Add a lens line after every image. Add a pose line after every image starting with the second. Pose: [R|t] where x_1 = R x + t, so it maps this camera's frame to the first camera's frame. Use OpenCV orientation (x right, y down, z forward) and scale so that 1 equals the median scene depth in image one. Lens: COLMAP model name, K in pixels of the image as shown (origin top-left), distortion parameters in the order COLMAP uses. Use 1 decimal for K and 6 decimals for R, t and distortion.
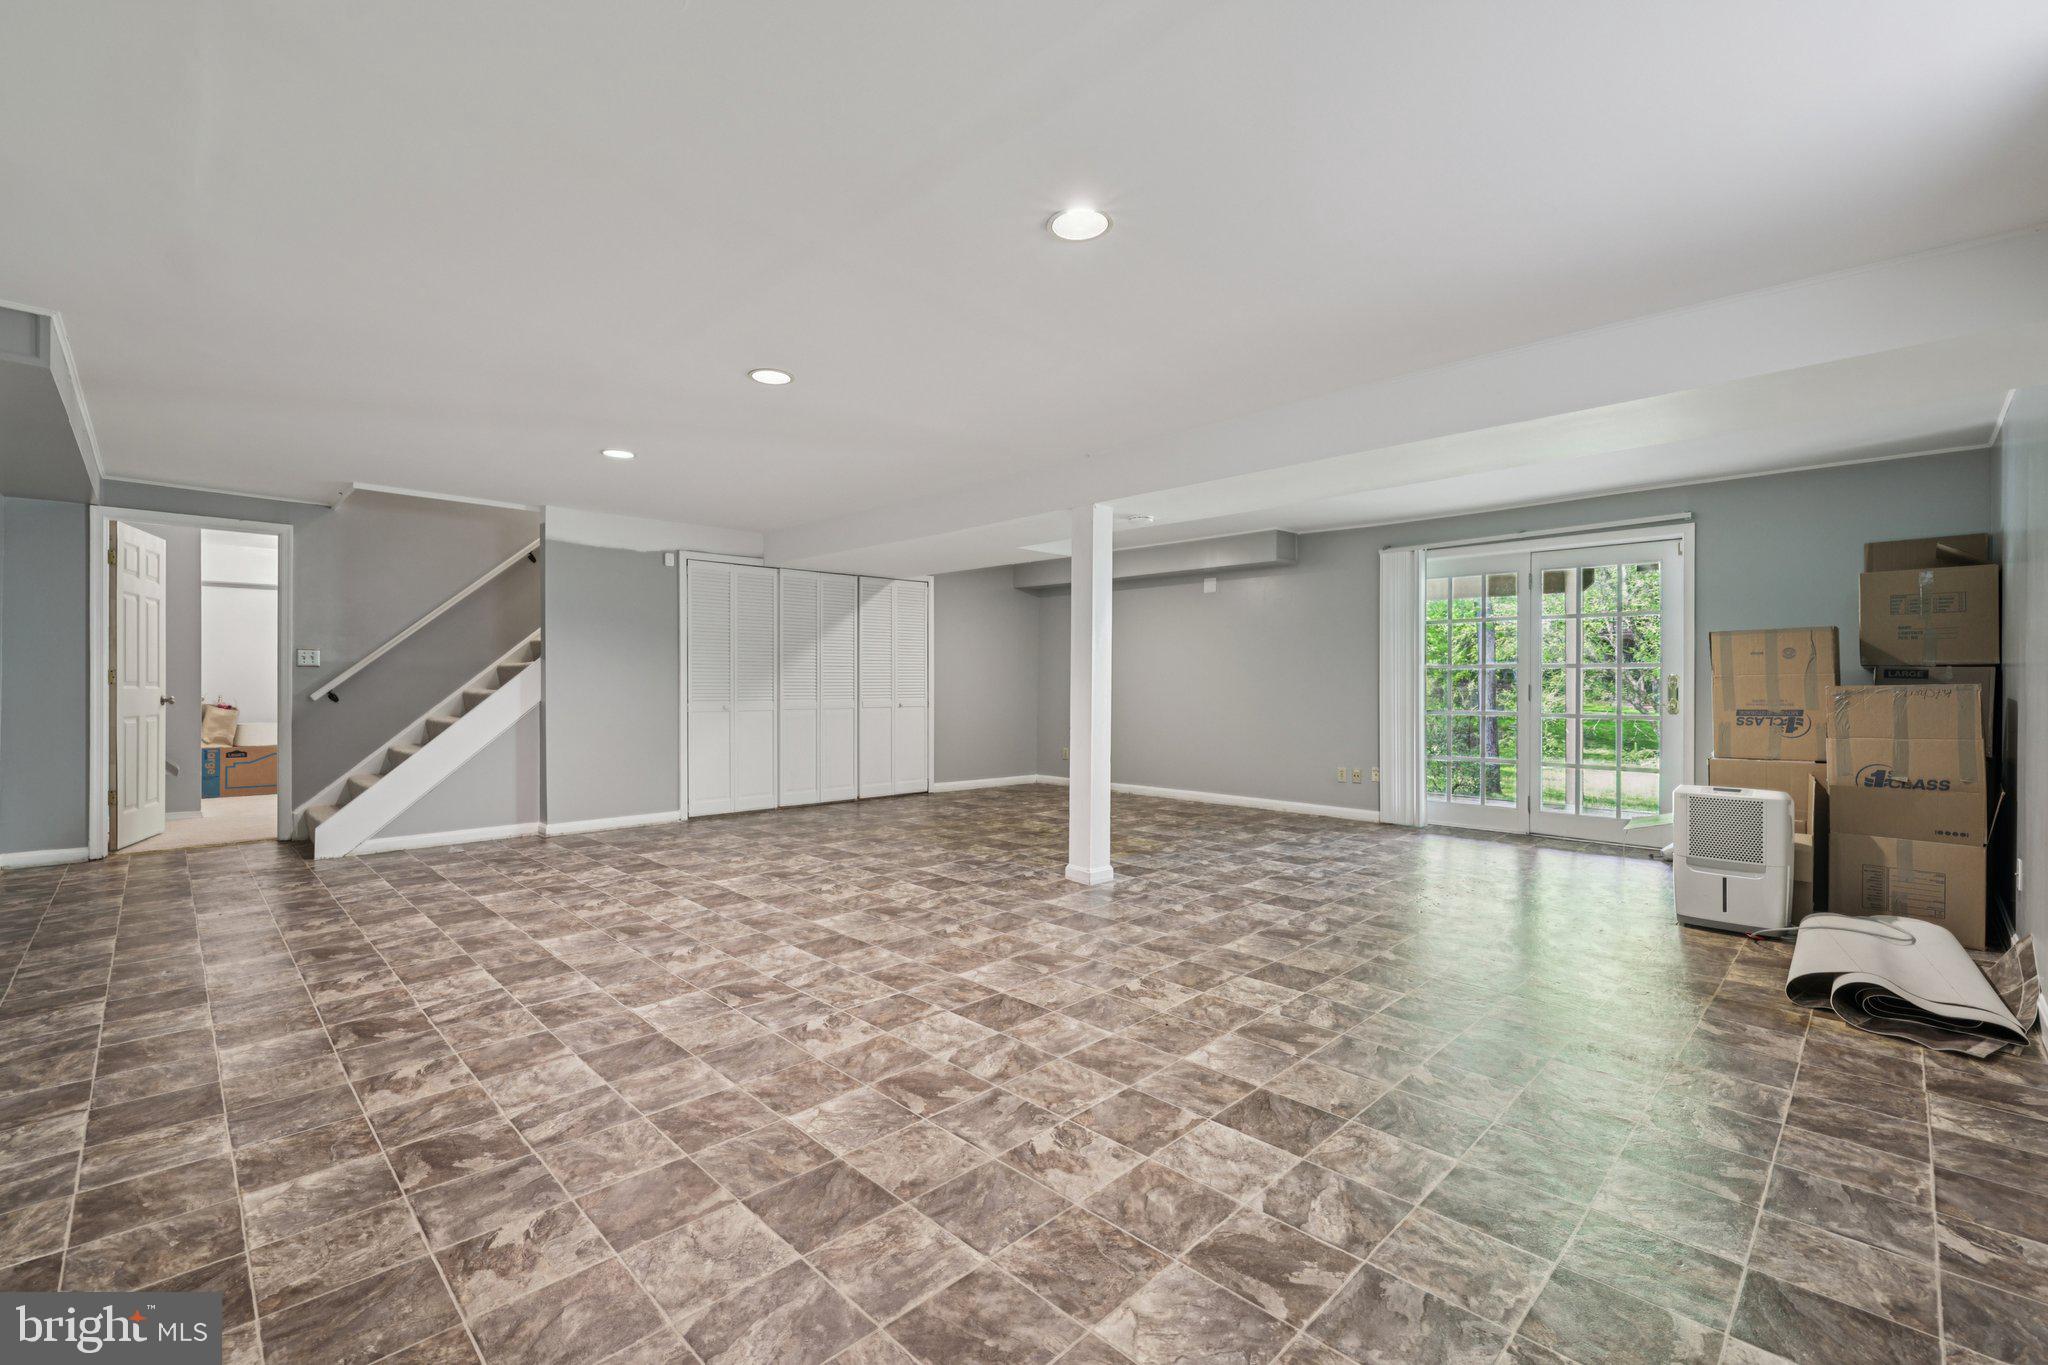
lens RADIAL K [[871.1, 0, 1020.2], [0, 871.1, 678.9], [0, 0, 1]] dist [0.002504, -0.000602]
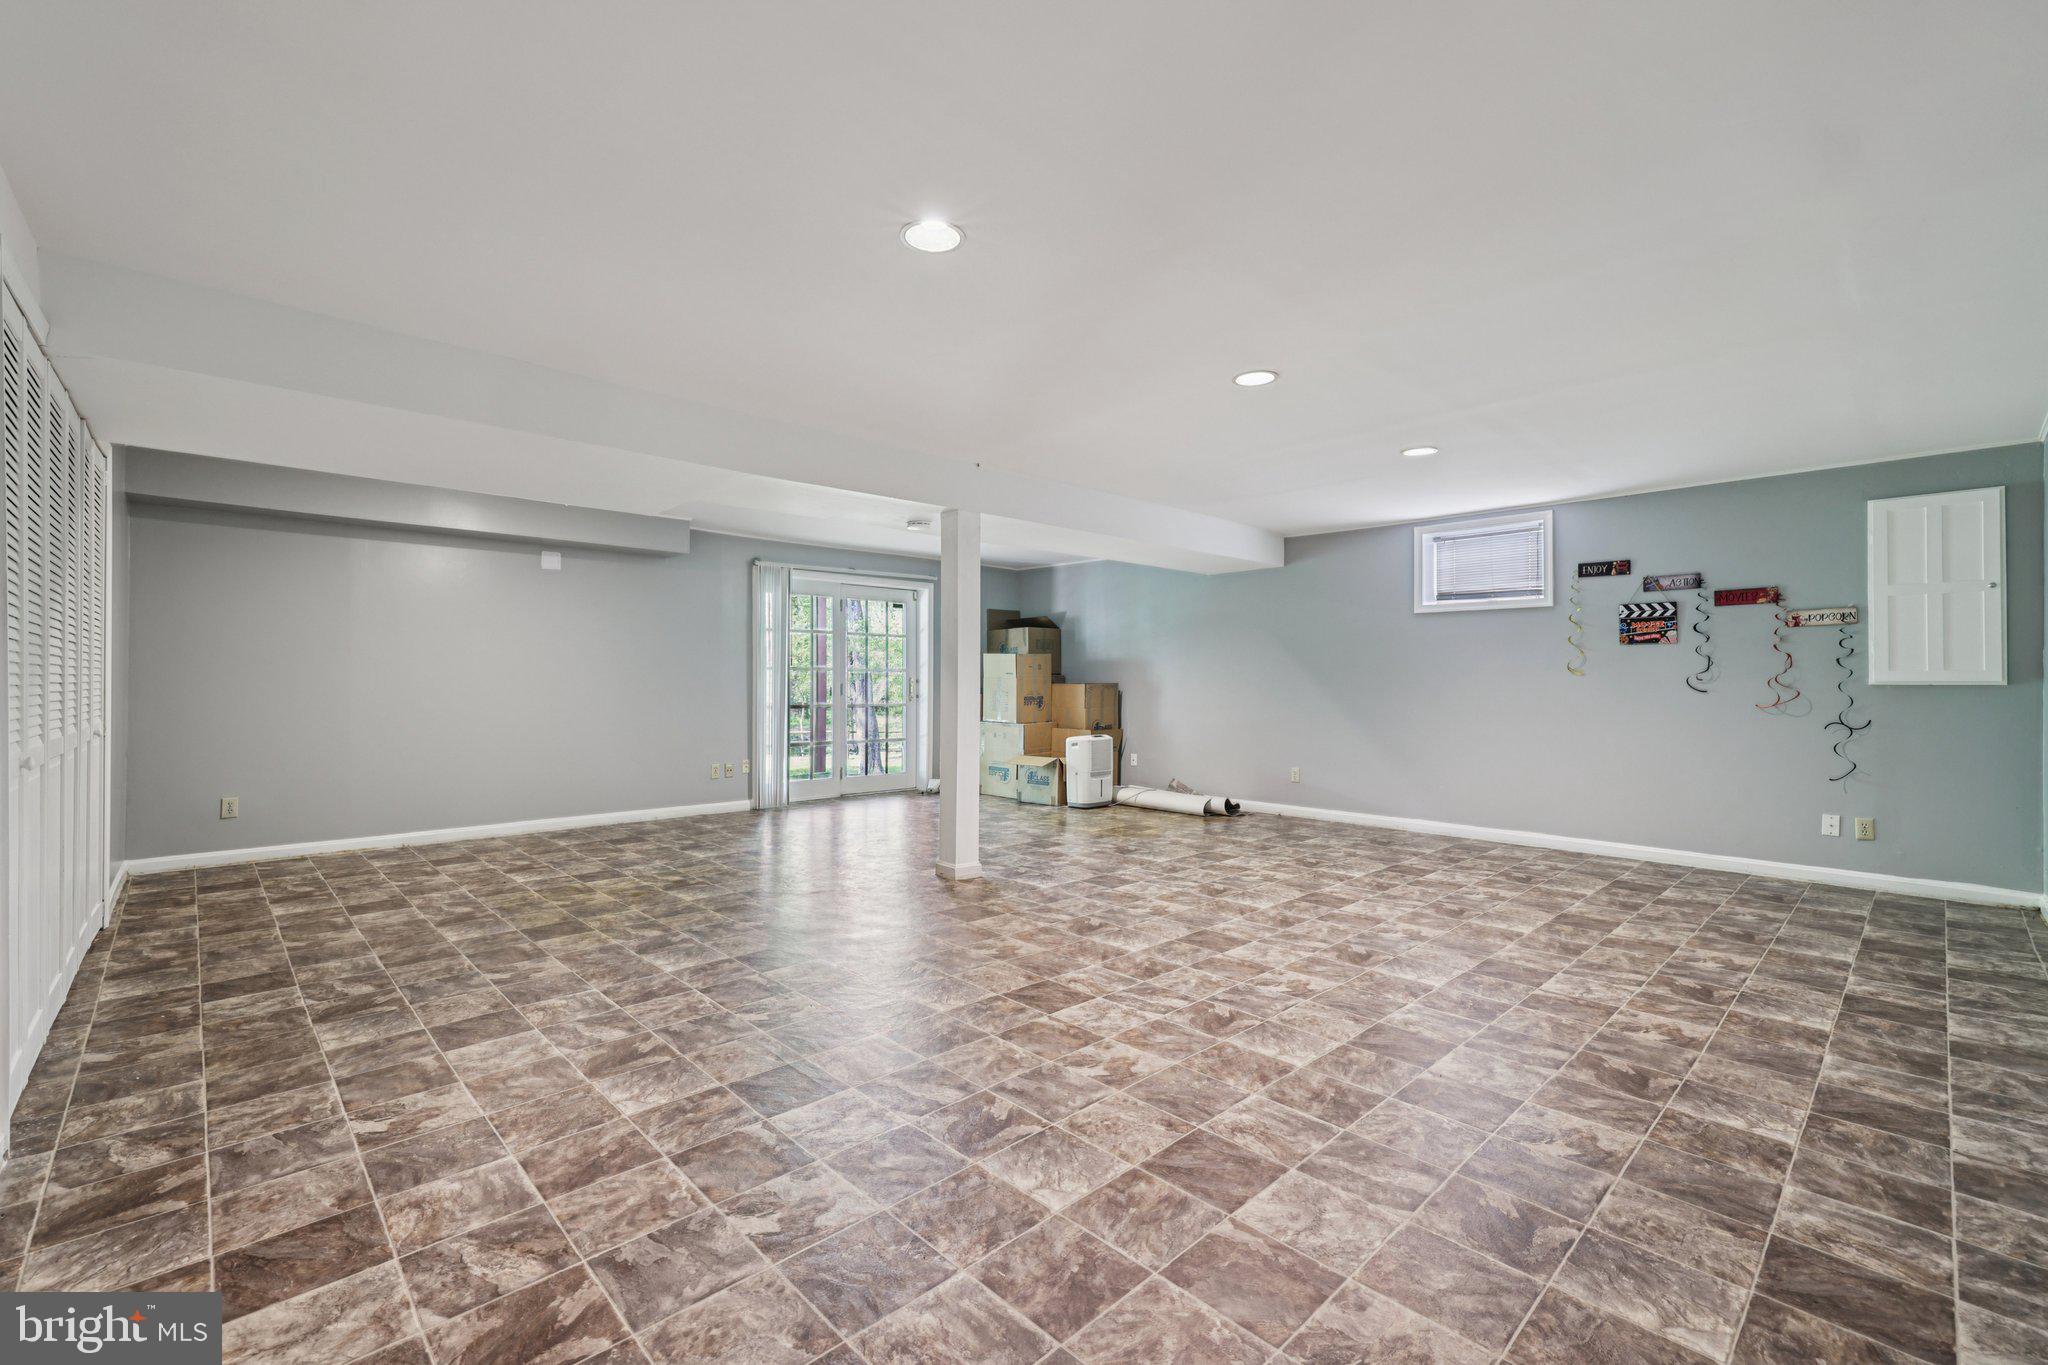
lens RADIAL K [[871.1, 0, 968.8], [0, 871.1, 794.7], [0, 0, 1]] dist [0.002504, -0.000602]
pose [[0.044904, -0.129451, 0.990569, -1.060879], [-0.005119, 0.991526, 0.129808, 0.002237], [-0.998978, -0.010899, 0.043861, 1.073046]]
